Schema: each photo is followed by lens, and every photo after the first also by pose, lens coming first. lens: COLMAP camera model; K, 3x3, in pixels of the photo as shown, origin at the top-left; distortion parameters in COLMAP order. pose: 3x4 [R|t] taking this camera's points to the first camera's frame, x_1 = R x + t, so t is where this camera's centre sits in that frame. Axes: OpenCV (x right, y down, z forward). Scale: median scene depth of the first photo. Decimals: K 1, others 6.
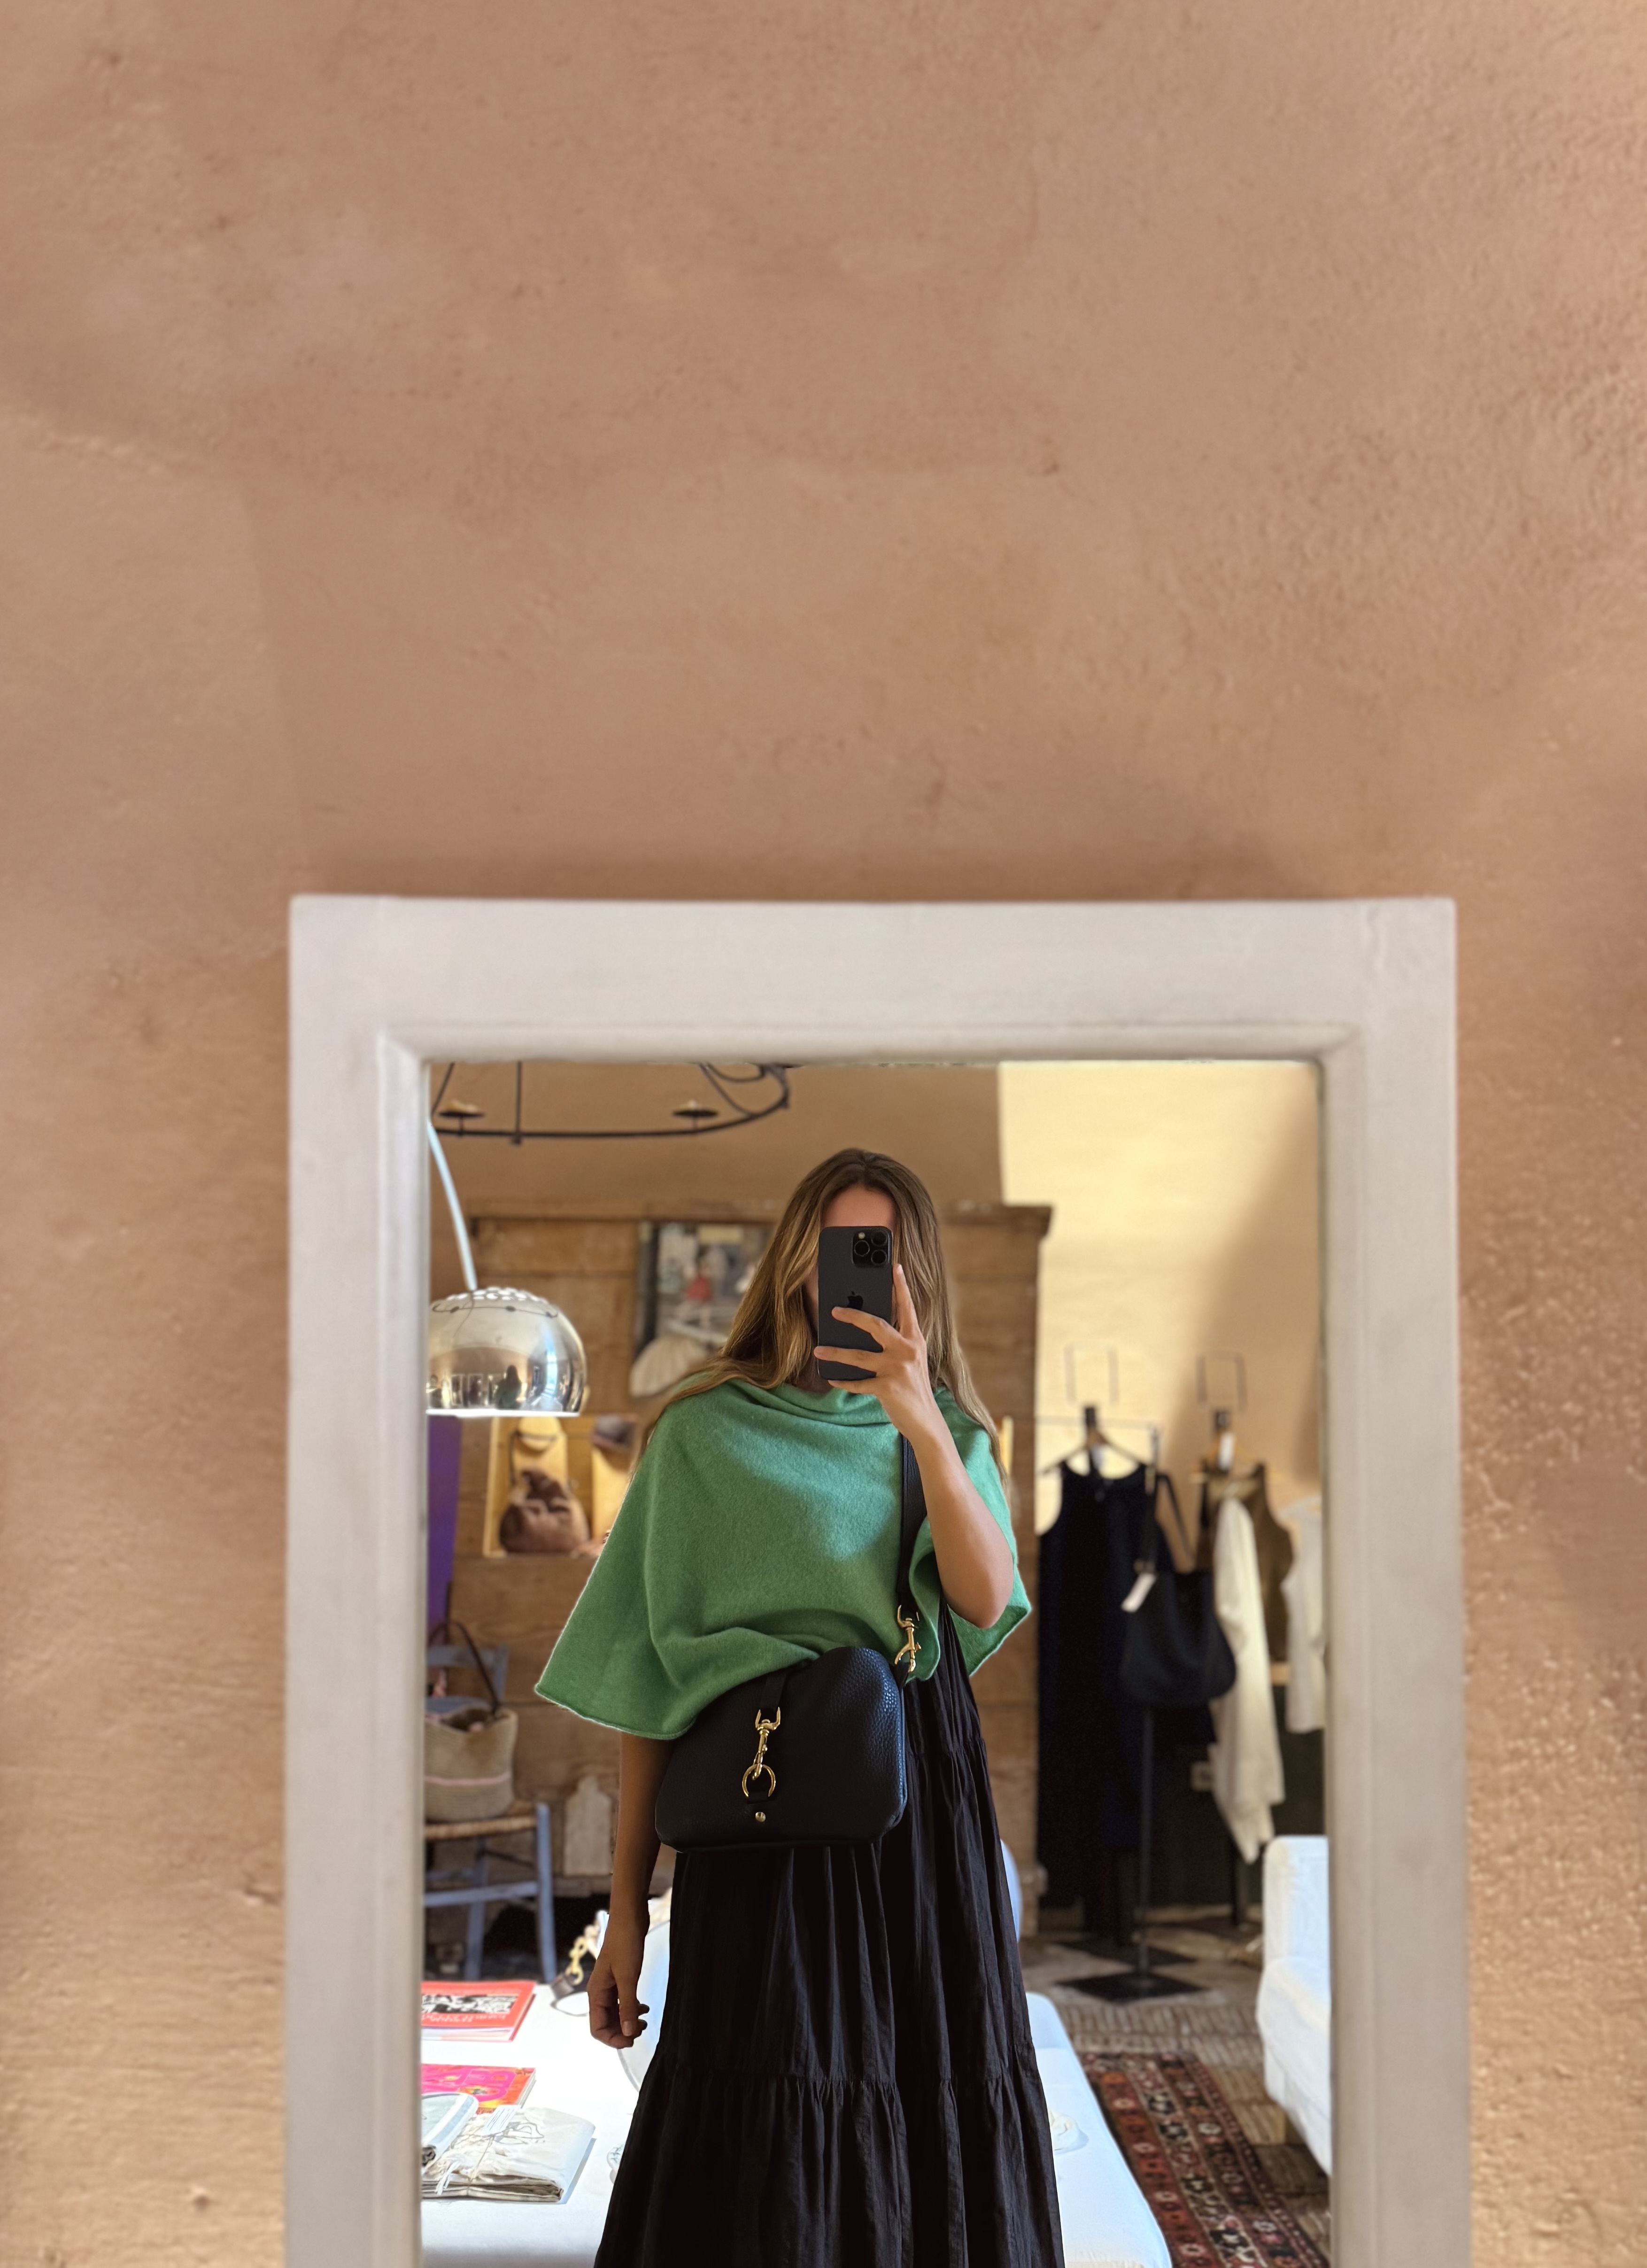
lens RADIAL K [[3226.2, 0, 964.9], [0, 3226.2, 1135.0], [0, 0, 1]] dist [0.029725, -0.012686]
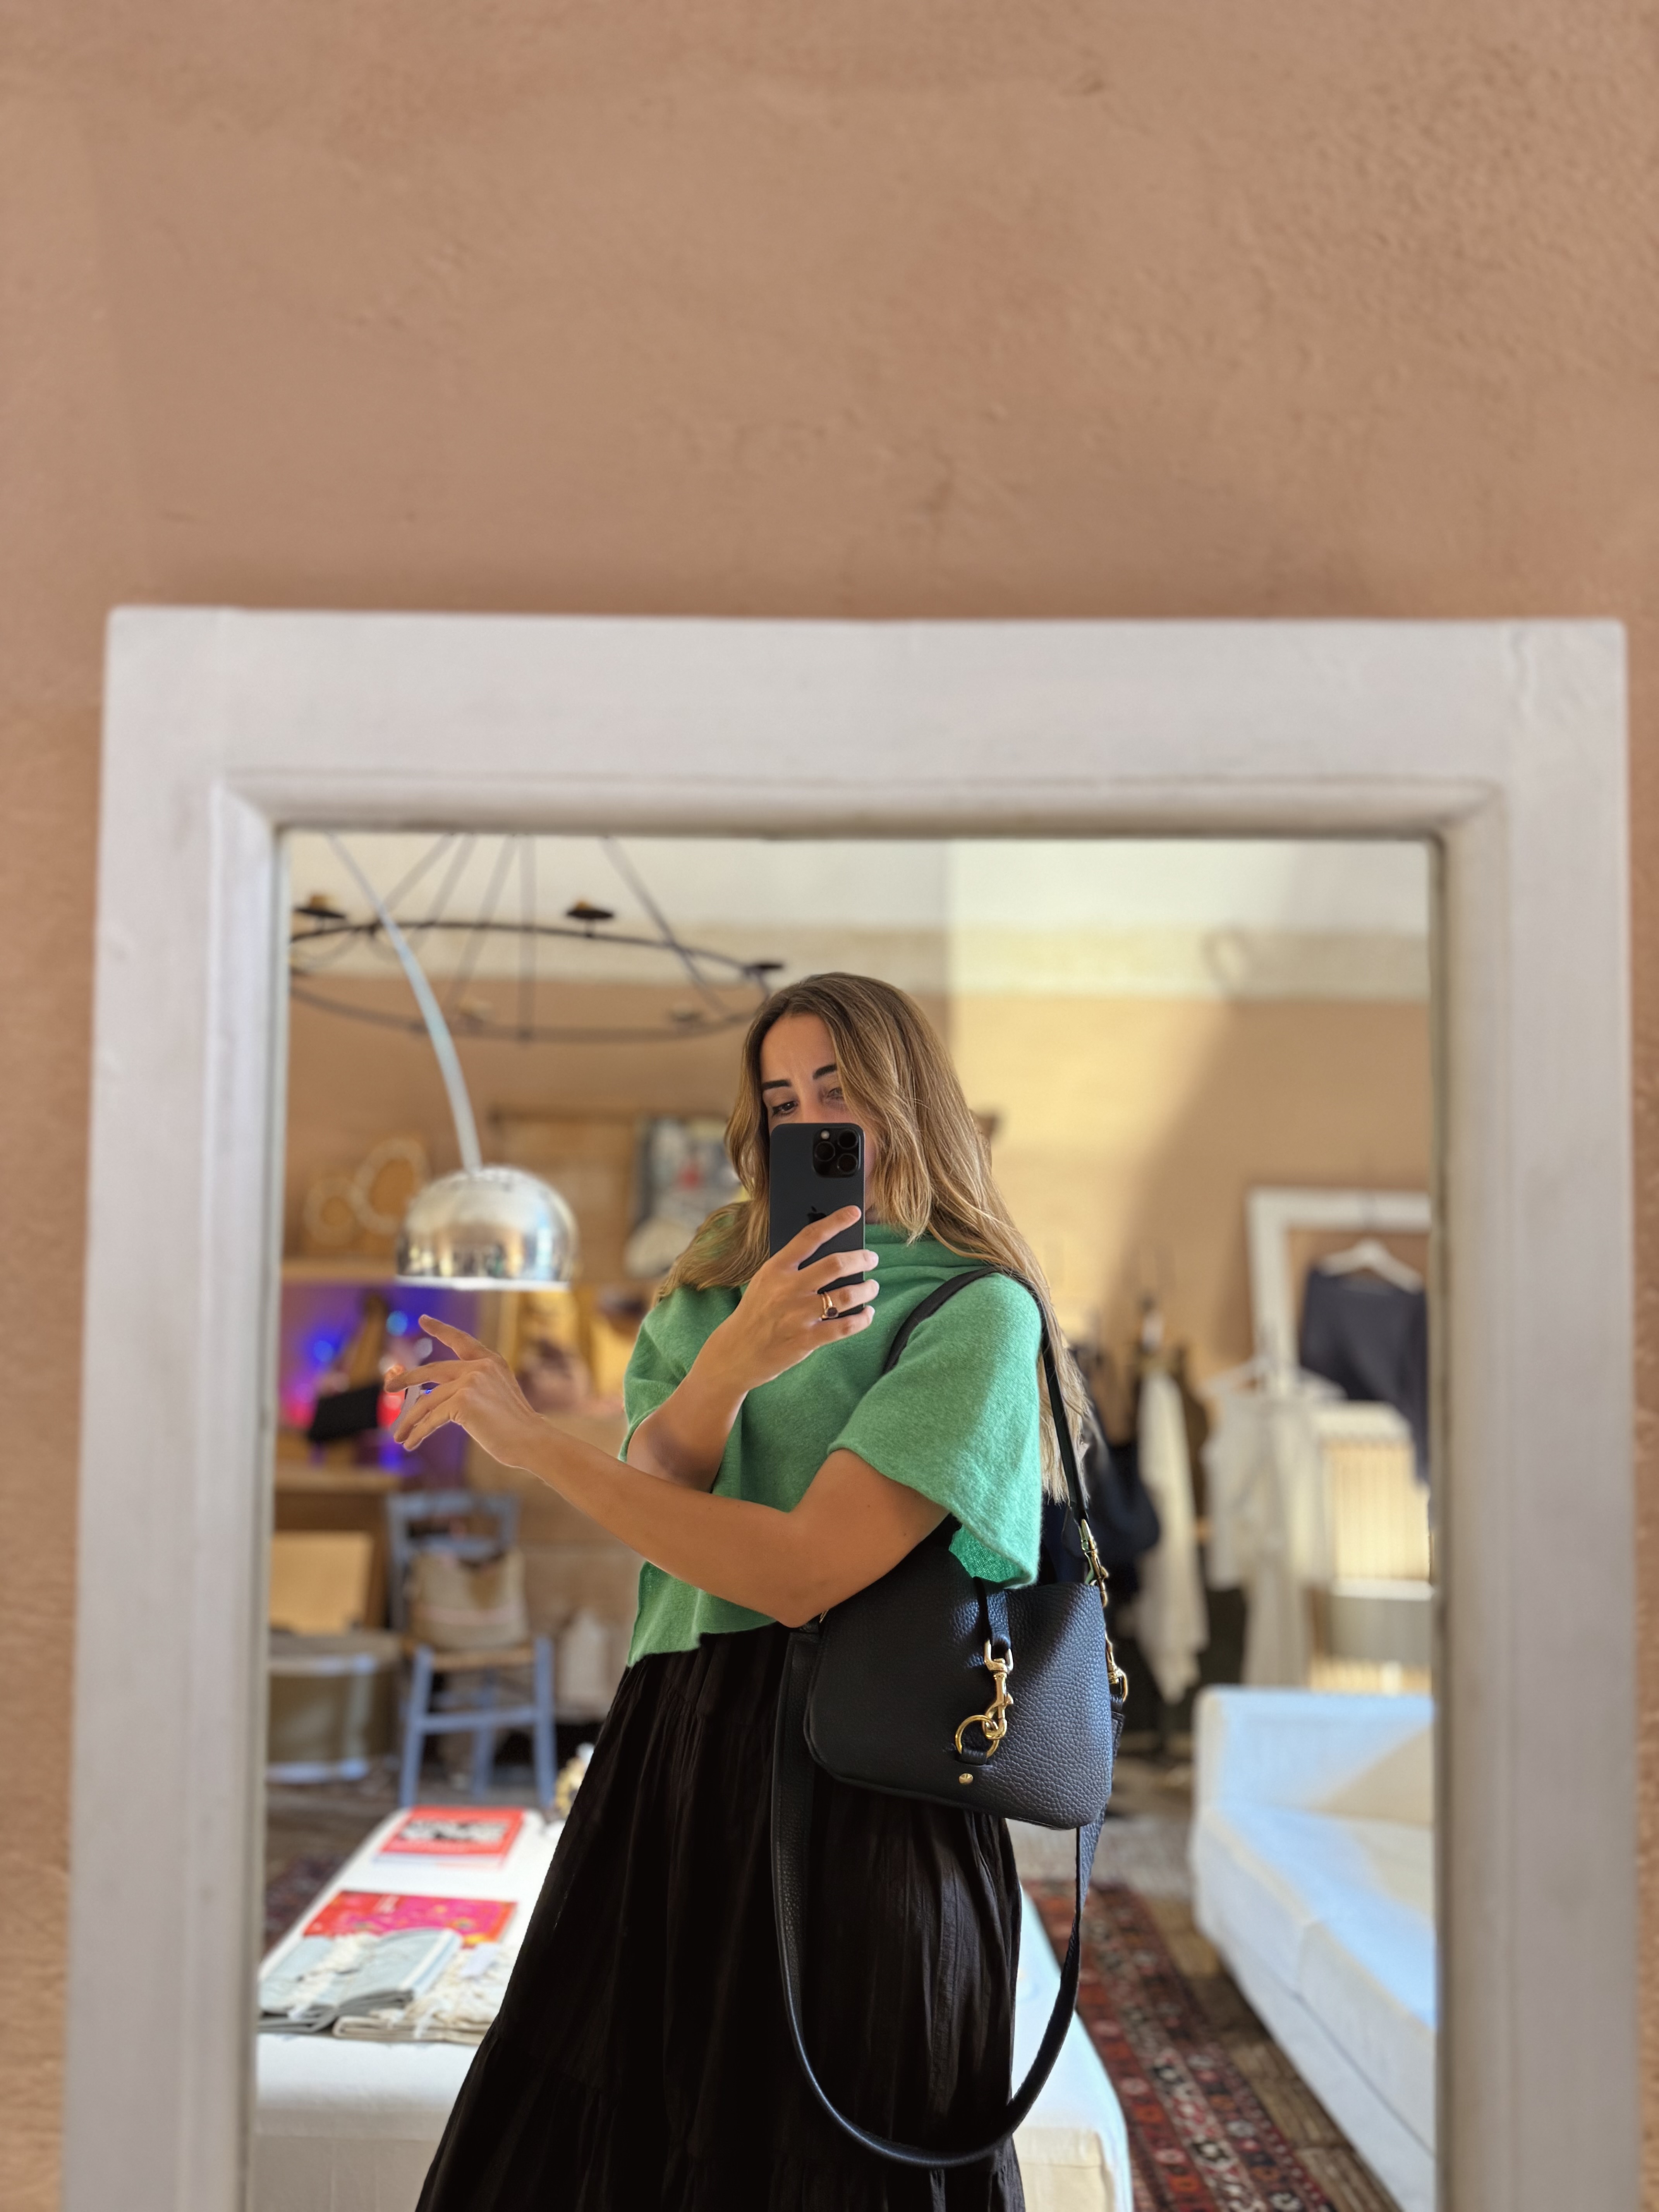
lens RADIAL K [[1543.9, 0, 829.5], [0, 1543.9, 1106.0], [0, 0, 1]] dist [-0.008730, -0.003596]
pose [[0.999267, 0.013343, -0.035880, -0.020031], [-0.014581, 0.999299, -0.034468, 0.053816], [0.035395, 0.034966, 0.998762, 0.615056]]
